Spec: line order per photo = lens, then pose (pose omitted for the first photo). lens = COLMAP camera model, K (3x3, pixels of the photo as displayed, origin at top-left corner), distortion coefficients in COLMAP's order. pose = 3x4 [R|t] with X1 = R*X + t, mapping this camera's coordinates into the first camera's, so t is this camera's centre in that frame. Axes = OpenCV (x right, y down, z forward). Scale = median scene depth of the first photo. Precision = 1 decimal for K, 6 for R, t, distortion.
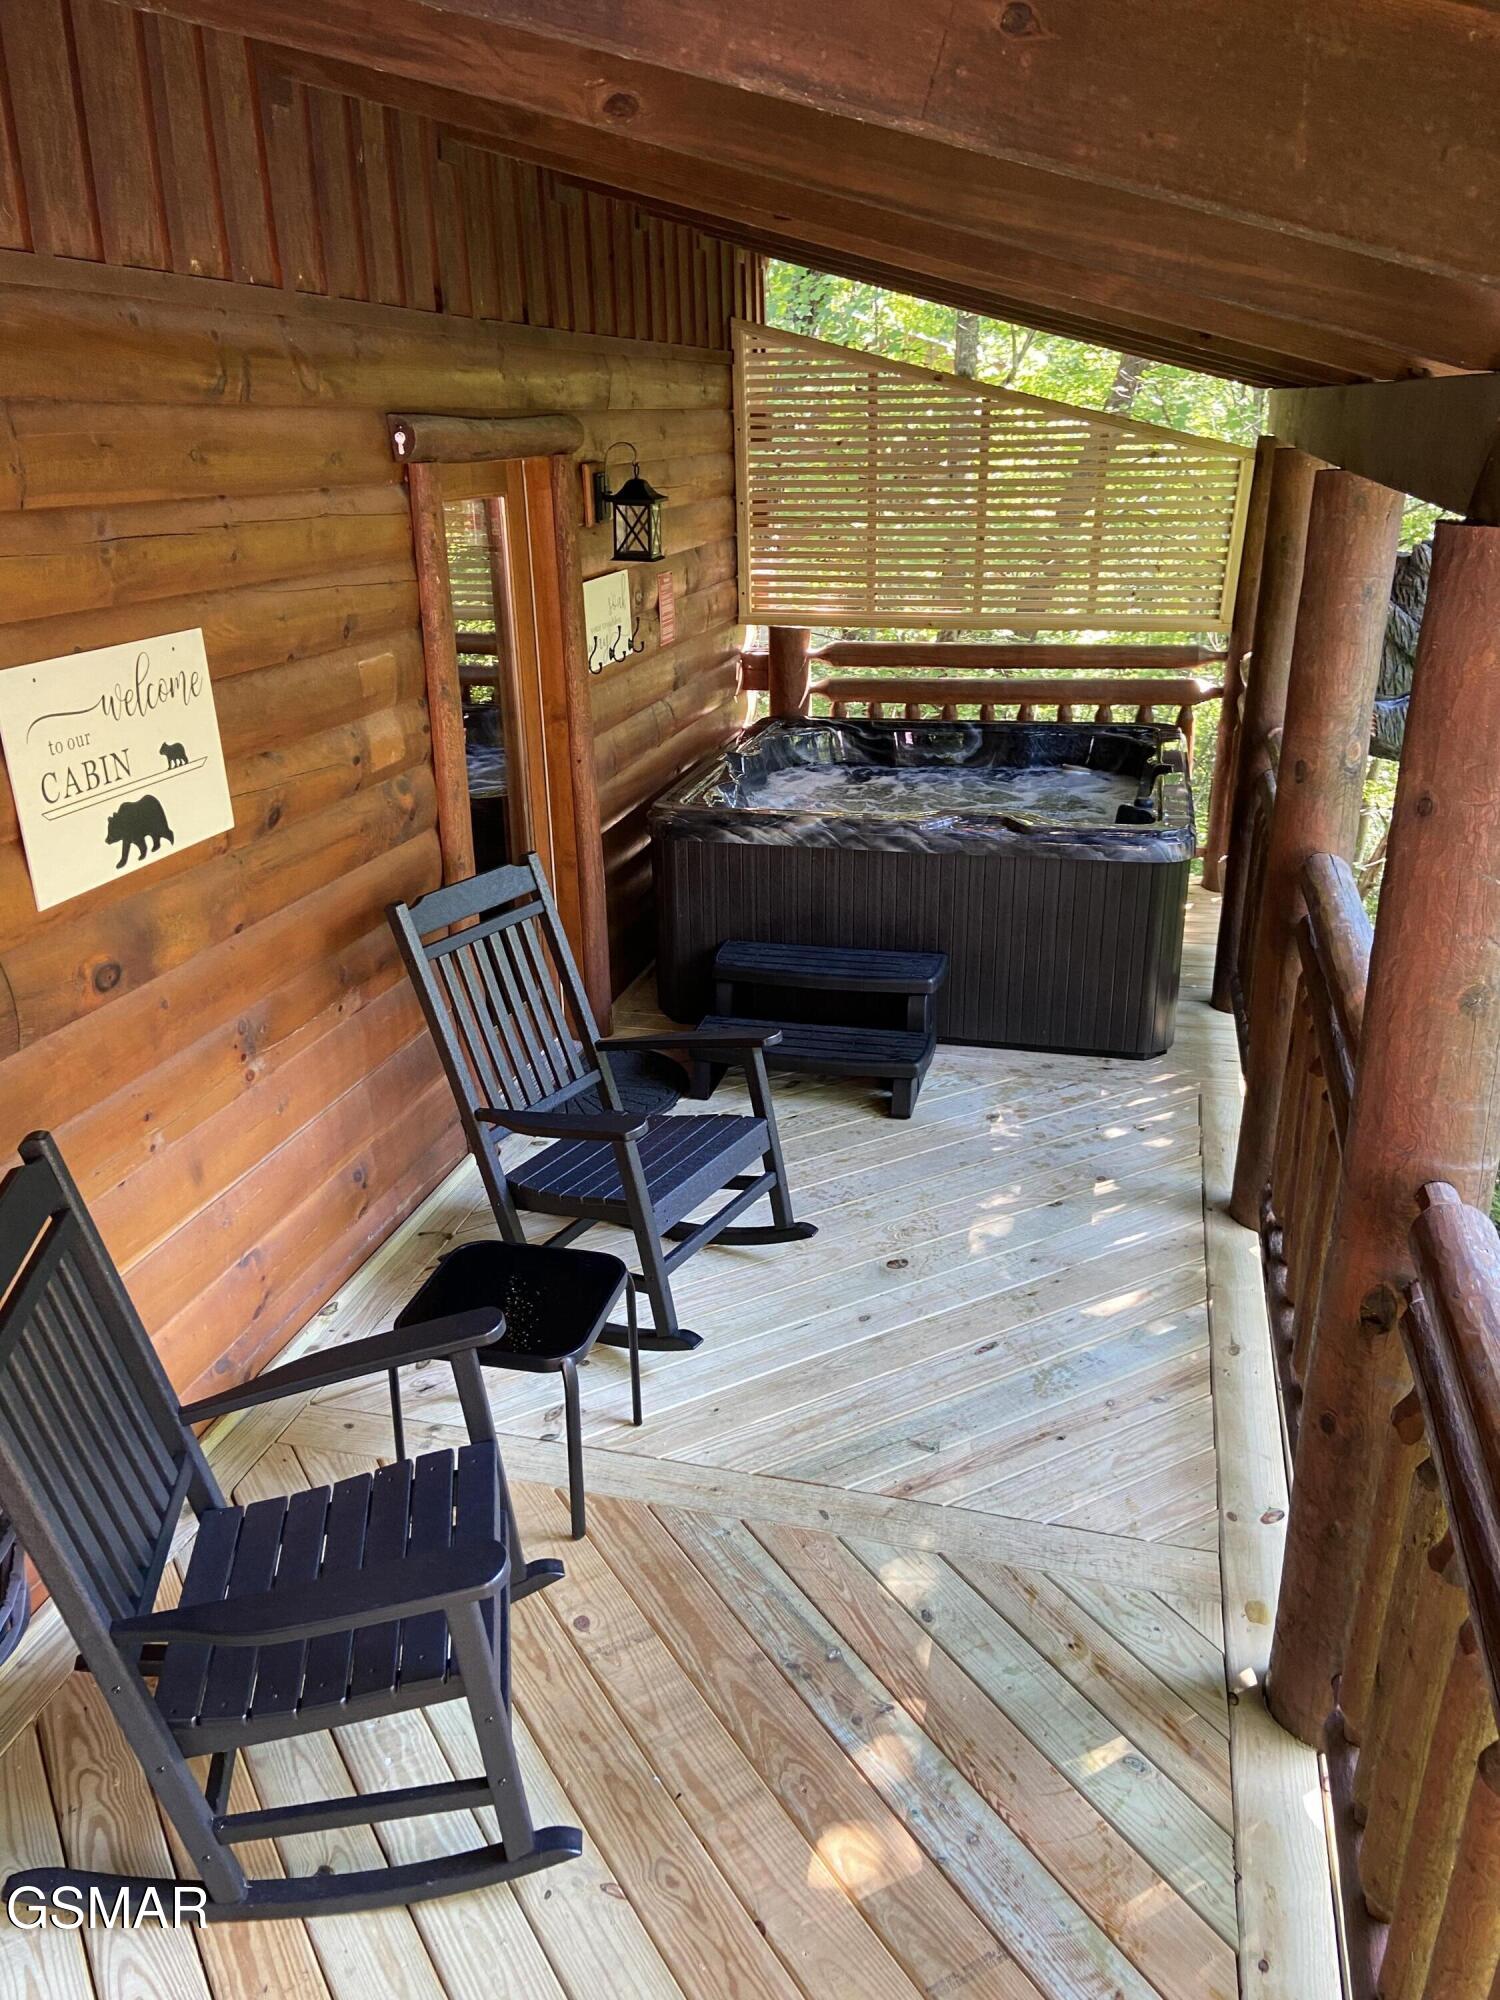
lens RADIAL K [[1510.0, 0, 723.0], [0, 1510.0, 994.8], [0, 0, 1]] dist [0.096486, -0.113534]
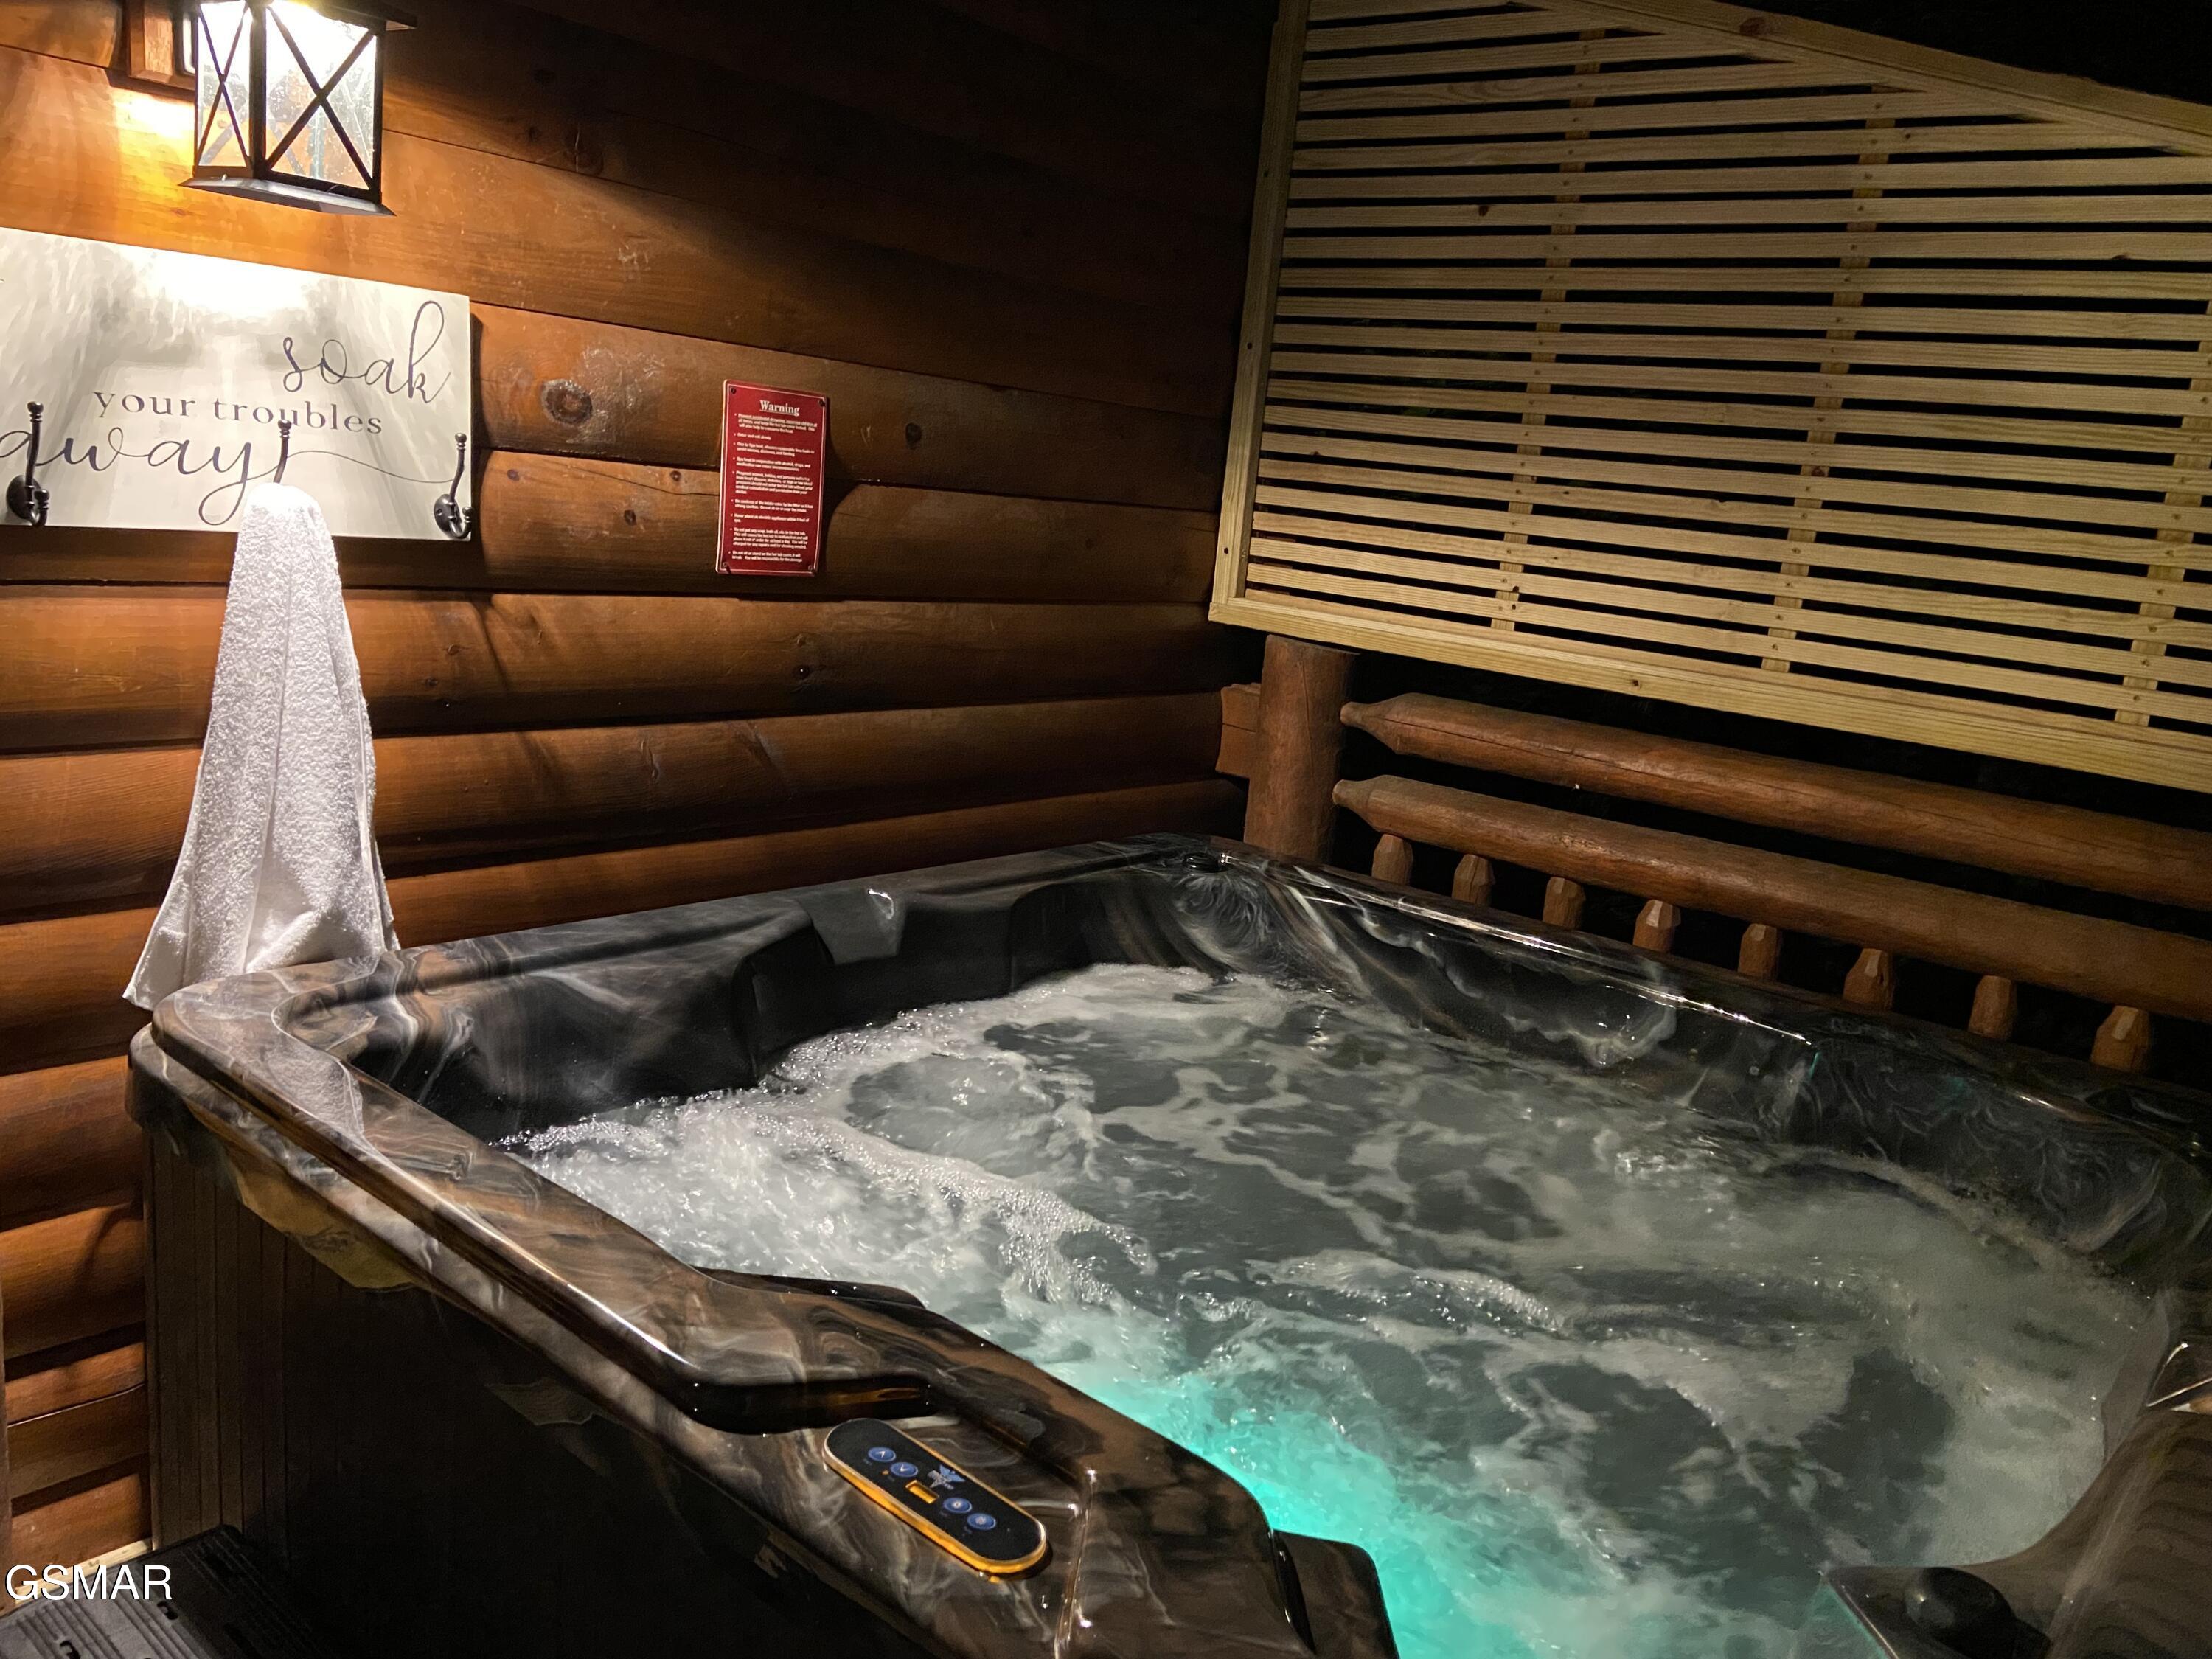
lens RADIAL K [[1670.0, 0, 1106.5], [0, 1670.0, 834.5], [0, 0, 1]] dist [0.096486, -0.113534]
pose [[0.895594, 0.195110, -0.399804, 0.248571], [-0.260475, 0.958521, -0.115715, -0.164202], [0.360644, 0.207772, 0.909267, 0.761661]]
